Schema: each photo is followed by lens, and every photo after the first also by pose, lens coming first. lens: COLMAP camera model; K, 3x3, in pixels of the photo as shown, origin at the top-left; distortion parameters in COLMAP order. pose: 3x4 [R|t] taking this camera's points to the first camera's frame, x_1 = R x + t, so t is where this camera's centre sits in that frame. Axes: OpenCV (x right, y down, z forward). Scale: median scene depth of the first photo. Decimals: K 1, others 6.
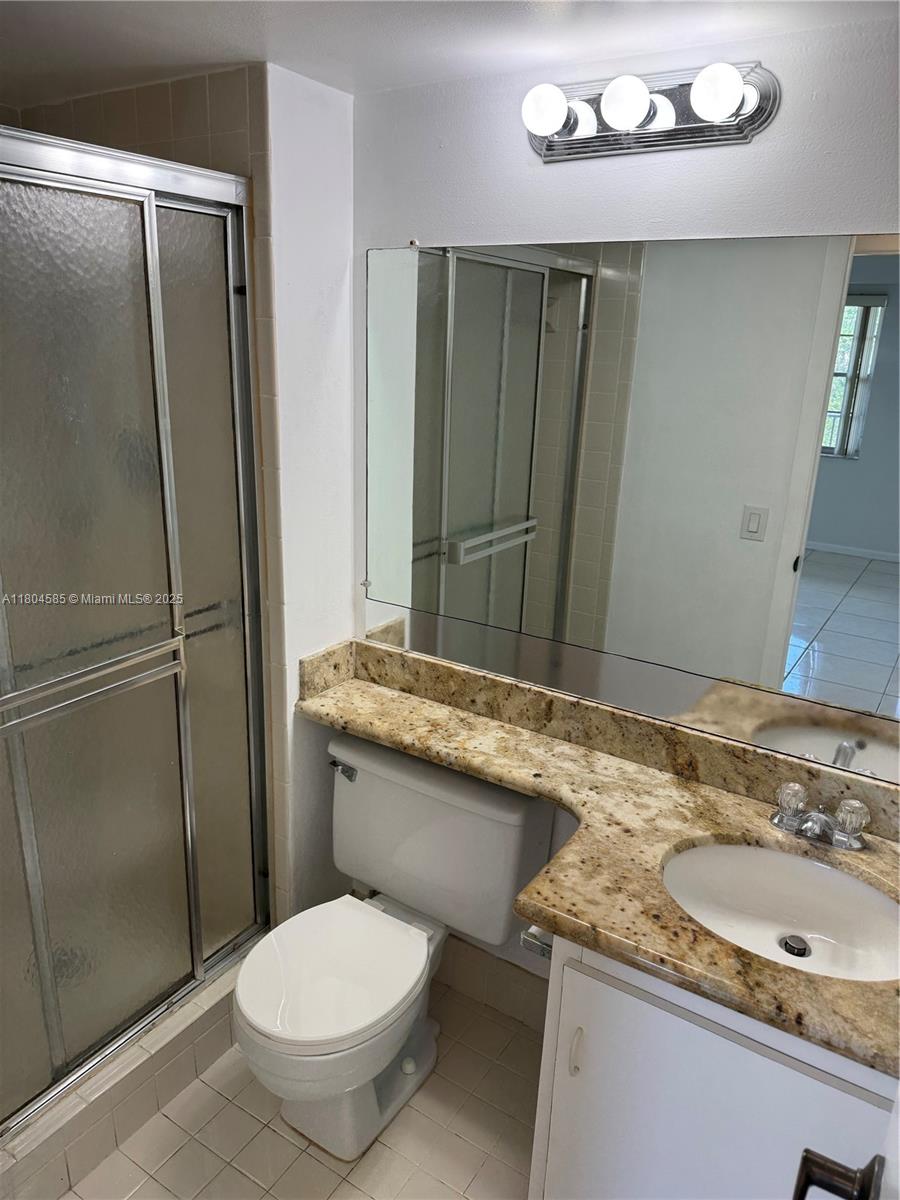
lens RADIAL K [[849.1, 0, 430.4], [0, 849.1, 600.8], [0, 0, 1]] dist [0.105502, -0.181603]
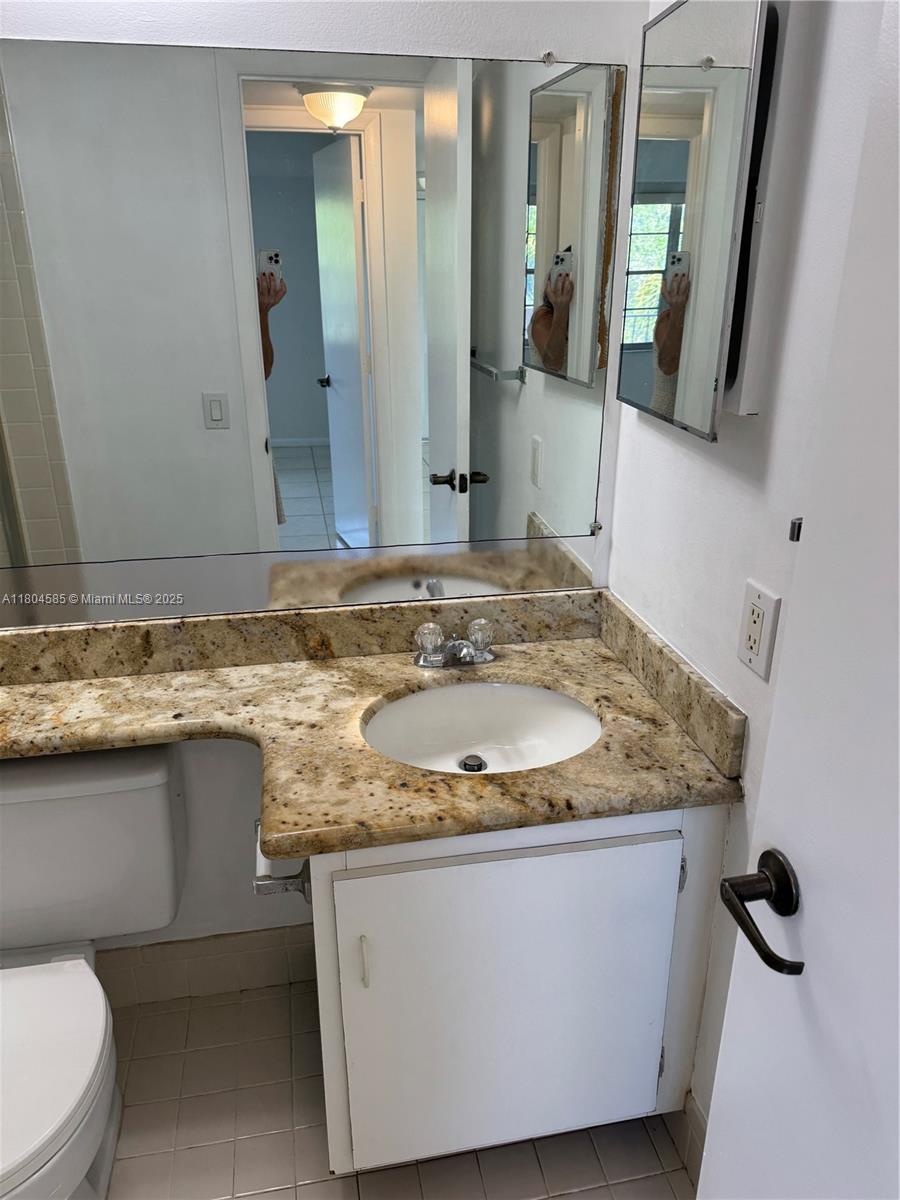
lens RADIAL K [[849.1, 0, 430.4], [0, 849.1, 600.8], [0, 0, 1]] dist [0.105502, -0.181603]
pose [[0.707925, -0.280033, 0.648402, -0.223300], [0.230908, 0.959357, 0.162223, 0.018158], [-0.667476, 0.034880, 0.743814, 0.215271]]
